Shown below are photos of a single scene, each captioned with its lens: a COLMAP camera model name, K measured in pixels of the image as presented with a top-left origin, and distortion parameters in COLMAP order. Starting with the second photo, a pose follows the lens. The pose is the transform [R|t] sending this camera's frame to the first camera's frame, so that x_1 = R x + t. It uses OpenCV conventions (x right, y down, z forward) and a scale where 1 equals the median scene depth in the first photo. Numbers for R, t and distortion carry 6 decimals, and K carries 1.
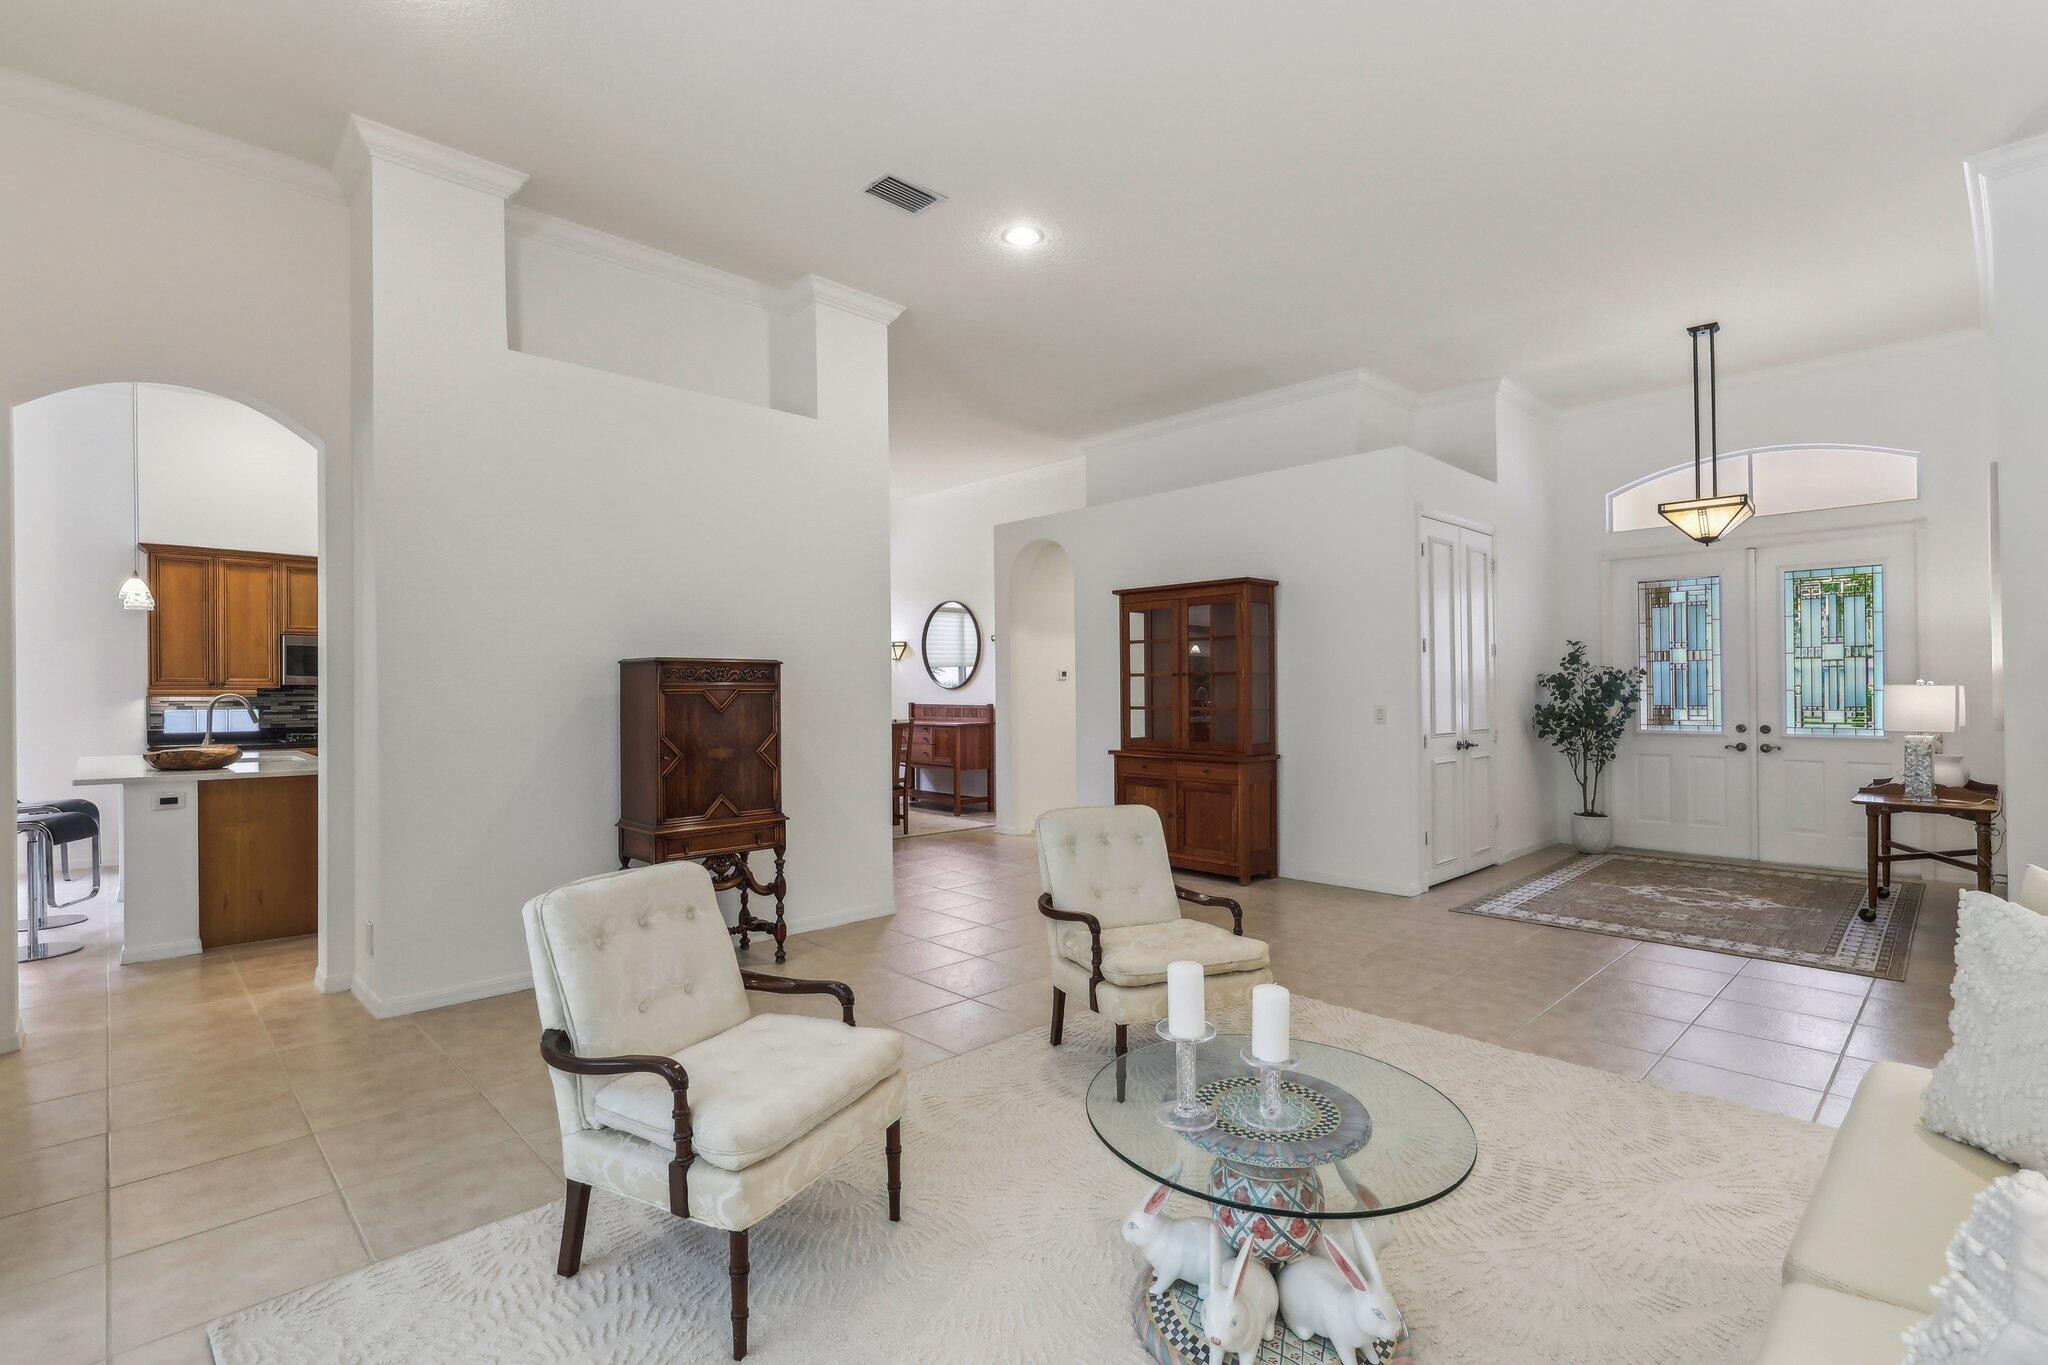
lens RADIAL K [[957.3, 0, 1006.5], [0, 957.3, 678.3], [0, 0, 1]] dist [-0.002141, 0.000119]
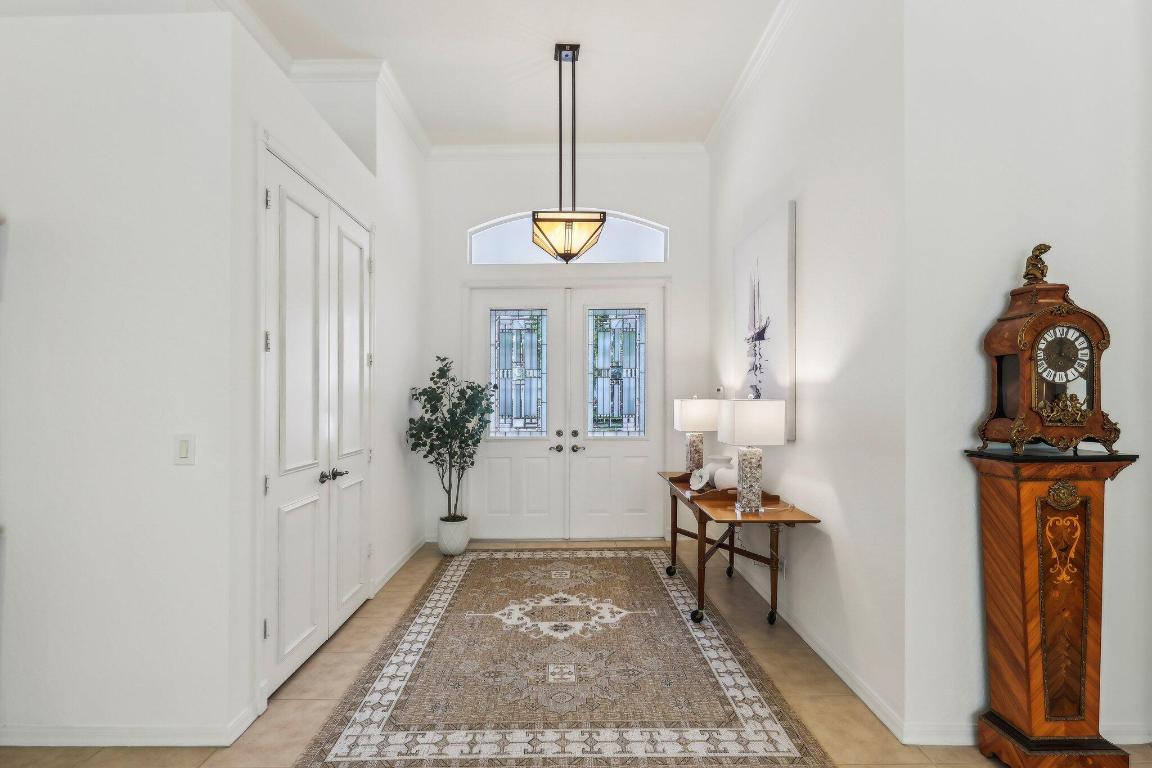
lens RADIAL K [[538.5, 0, 566.1], [0, 538.5, 381.6], [0, 0, 1]] dist [-0.002141, 0.000119]
pose [[0.693427, 0.019770, 0.720256, 0.262669], [-0.006536, 0.999755, -0.021150, 0.000248], [-0.720498, 0.009959, 0.693386, 0.494983]]
